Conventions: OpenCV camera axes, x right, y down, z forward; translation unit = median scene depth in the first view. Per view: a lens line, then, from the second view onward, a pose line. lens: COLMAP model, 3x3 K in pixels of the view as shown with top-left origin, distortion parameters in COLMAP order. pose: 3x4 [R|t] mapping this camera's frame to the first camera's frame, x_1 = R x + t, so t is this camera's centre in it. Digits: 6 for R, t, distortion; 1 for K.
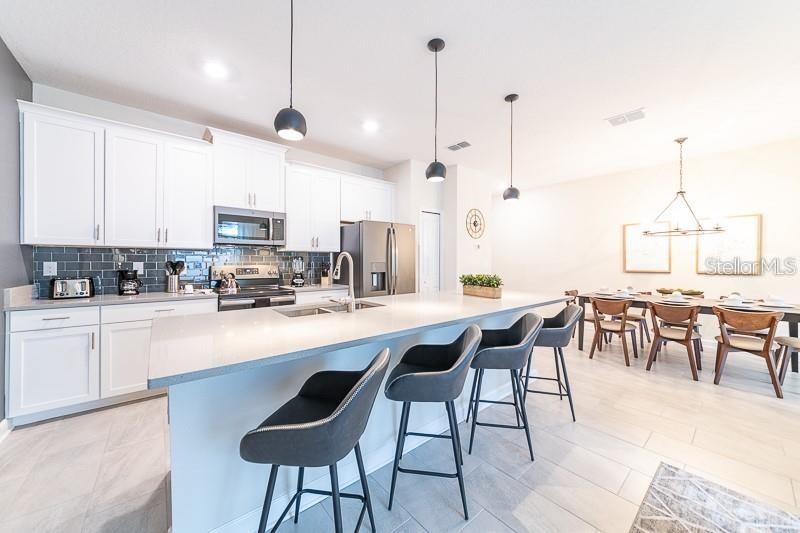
lens RADIAL K [[290.9, 0, 400.4], [0, 290.9, 262.6], [0, 0, 1]] dist [0.001201, 0.000088]
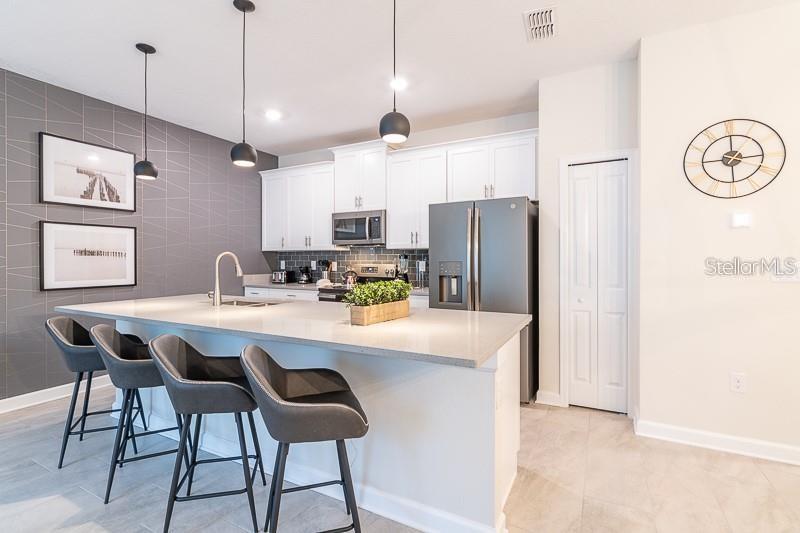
lens RADIAL K [[377.3, 0, 399.3], [0, 377.3, 263.9], [0, 0, 1]] dist [-0.007141, -0.000288]
pose [[0.364404, 0.009090, -0.931197, 0.792180], [-0.000927, 0.999955, 0.009399, -0.004455], [0.931240, -0.002562, 0.364396, 0.615931]]
